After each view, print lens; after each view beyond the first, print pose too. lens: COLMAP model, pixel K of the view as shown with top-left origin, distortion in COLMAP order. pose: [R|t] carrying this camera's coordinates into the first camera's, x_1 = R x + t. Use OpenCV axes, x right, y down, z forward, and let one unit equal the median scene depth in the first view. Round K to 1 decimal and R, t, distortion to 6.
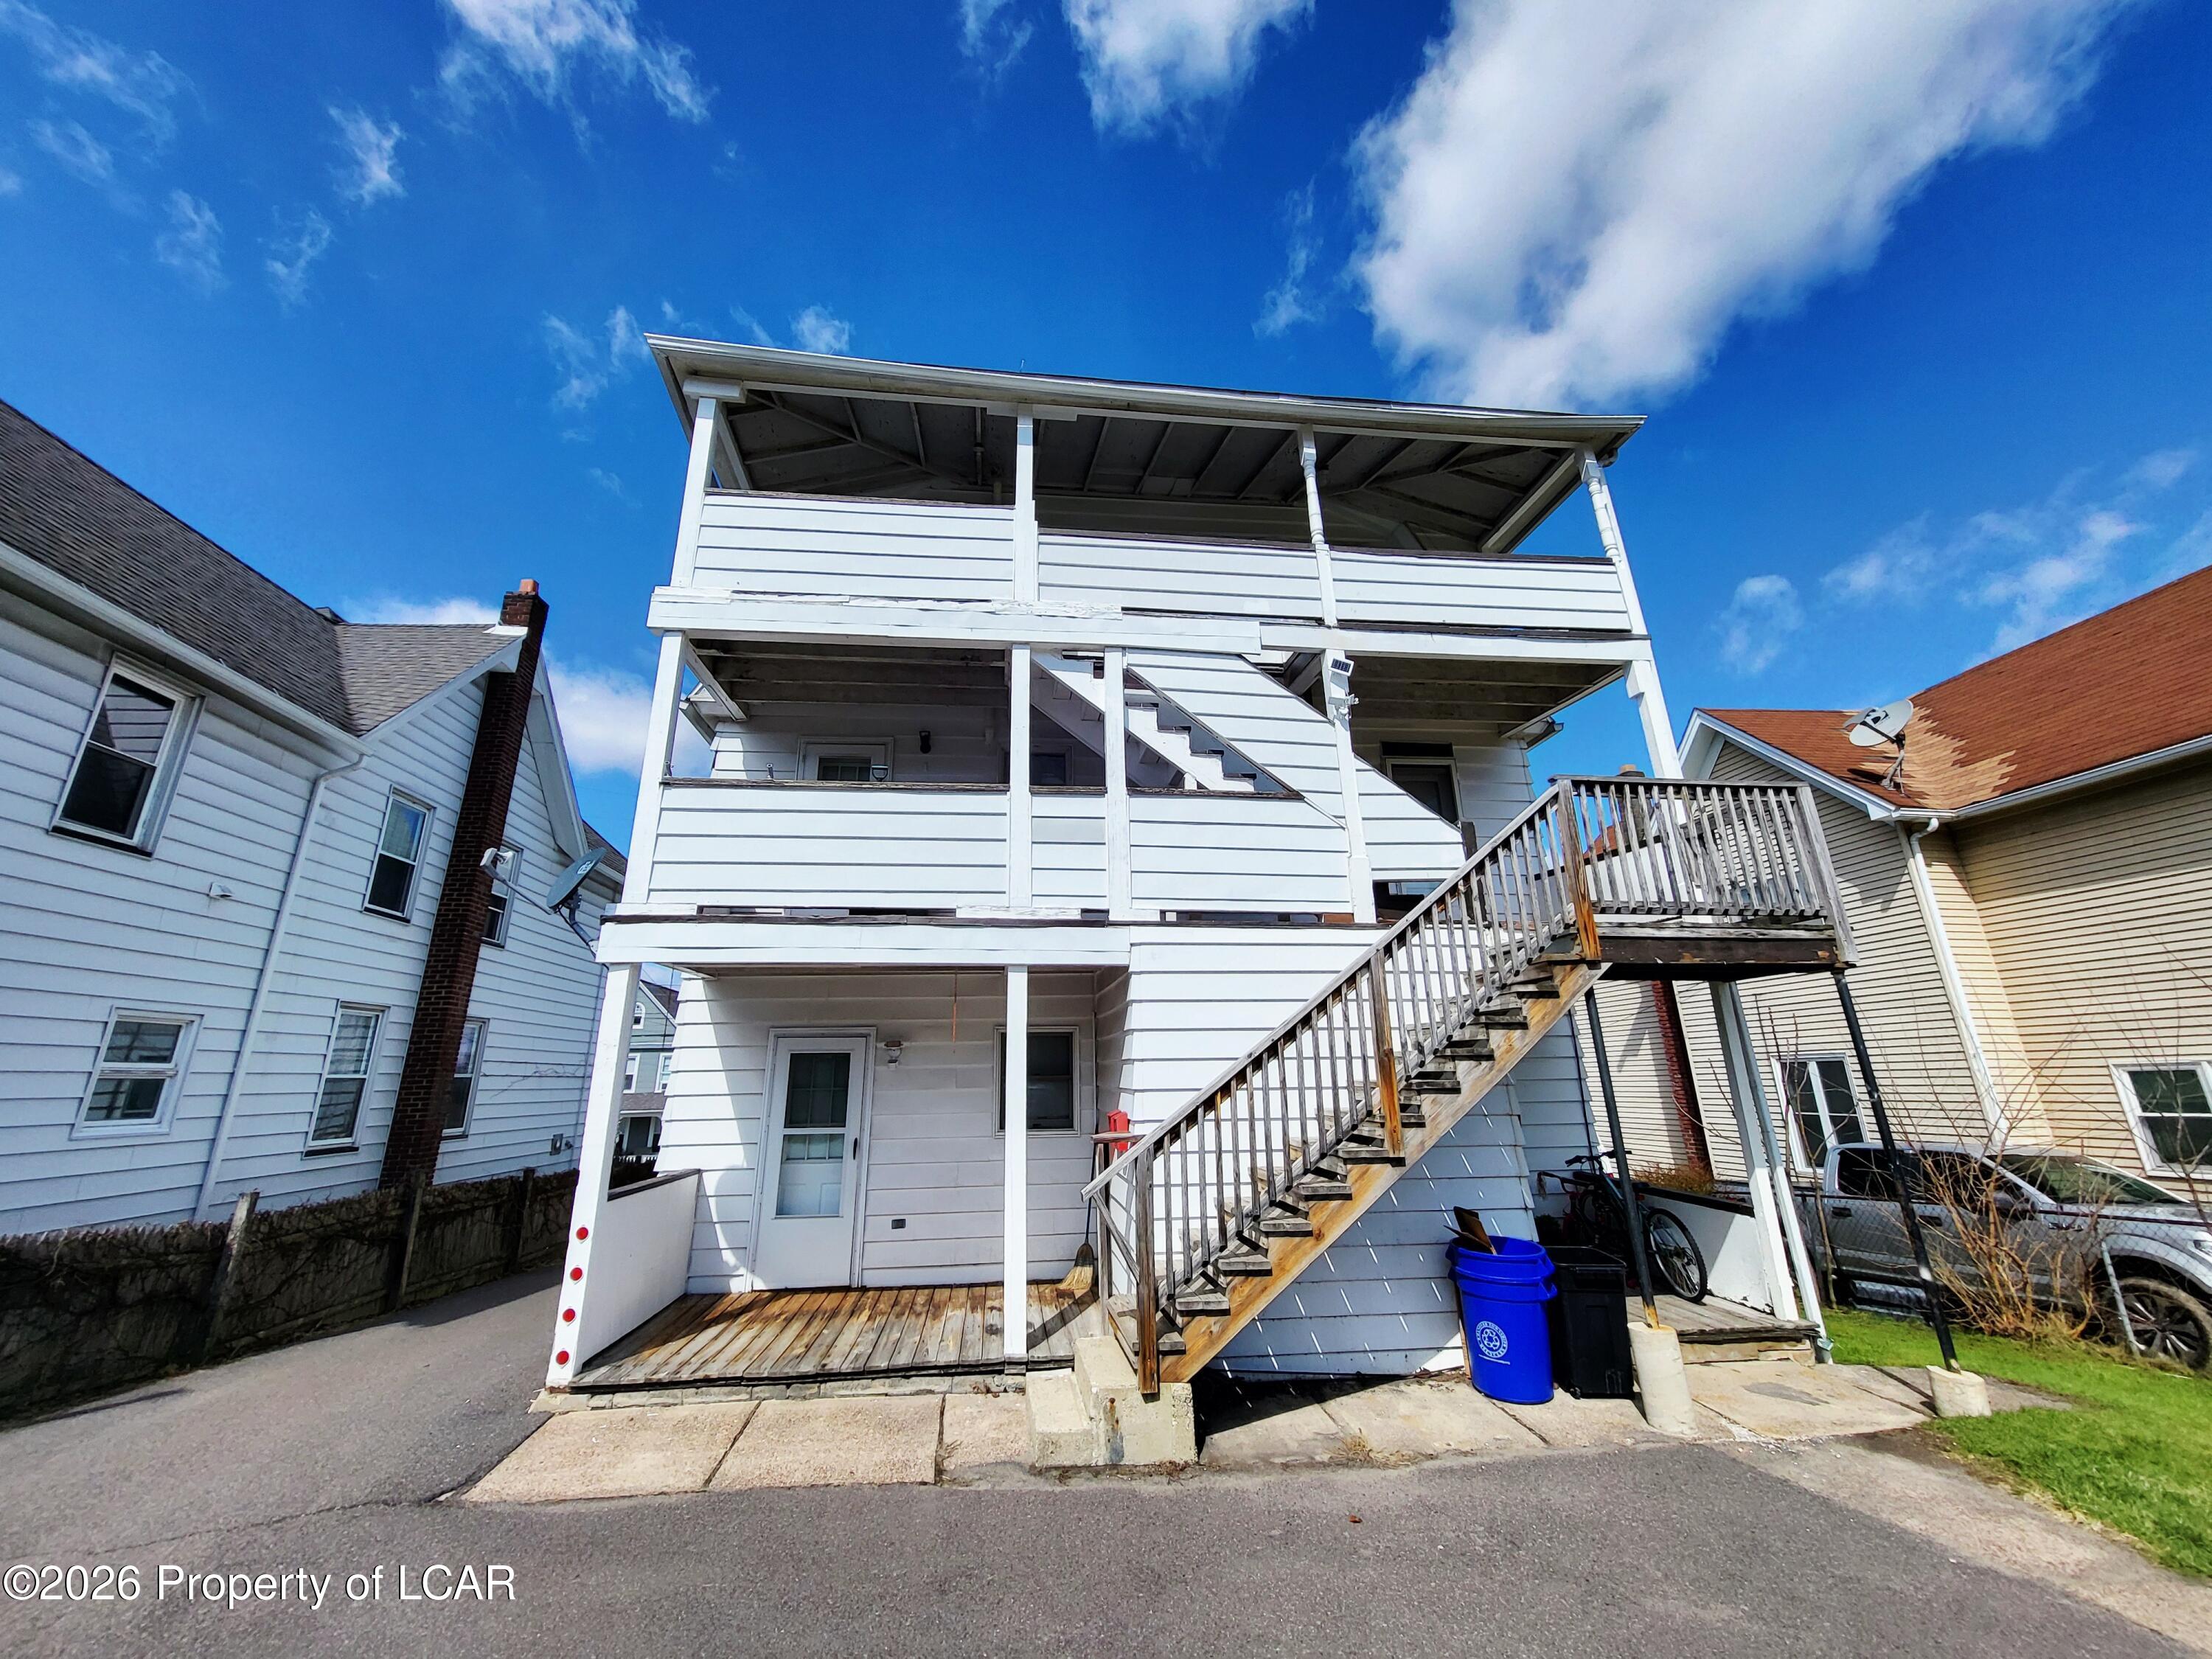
lens RADIAL K [[861.6, 0, 1075.5], [0, 861.6, 797.4], [0, 0, 1]] dist [0.012141, -0.002541]
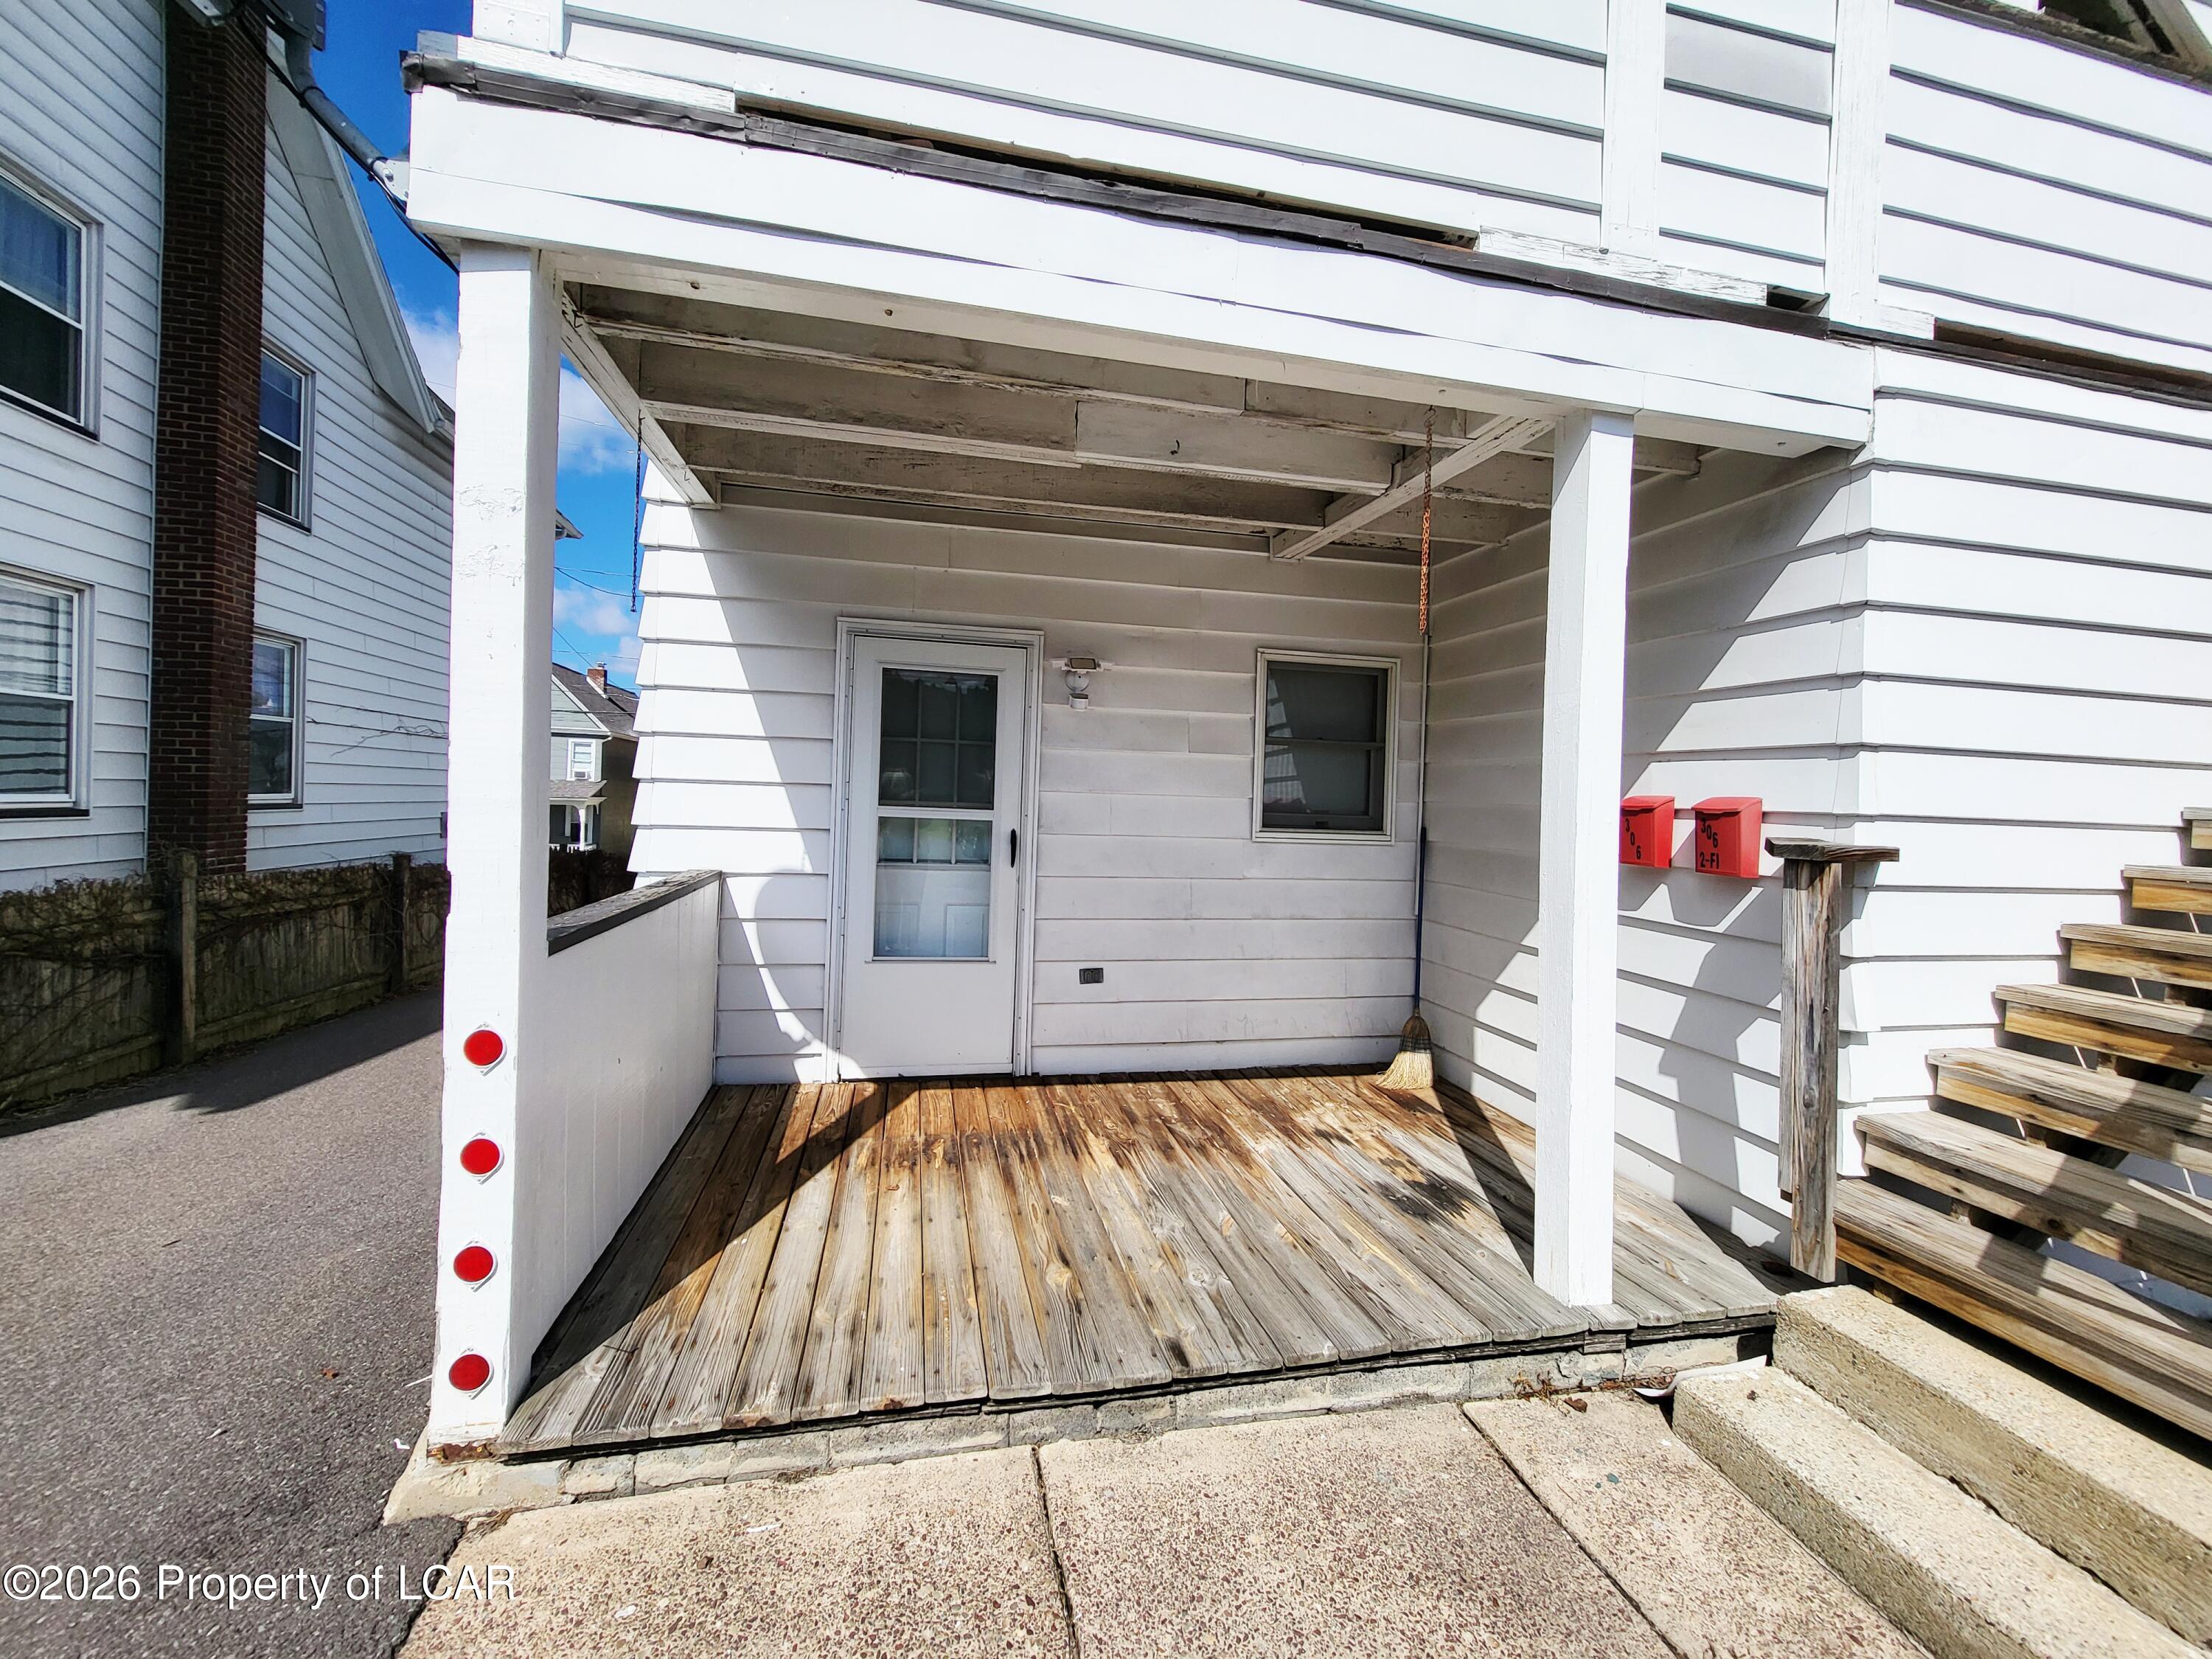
lens RADIAL K [[861.6, 0, 1075.5], [0, 861.6, 797.4], [0, 0, 1]] dist [0.012141, -0.002541]
pose [[0.993597, 0.045488, 0.103420, -0.251654], [-0.075541, 0.948149, 0.308718, 0.191891], [-0.084015, -0.314554, 0.945514, 0.459194]]
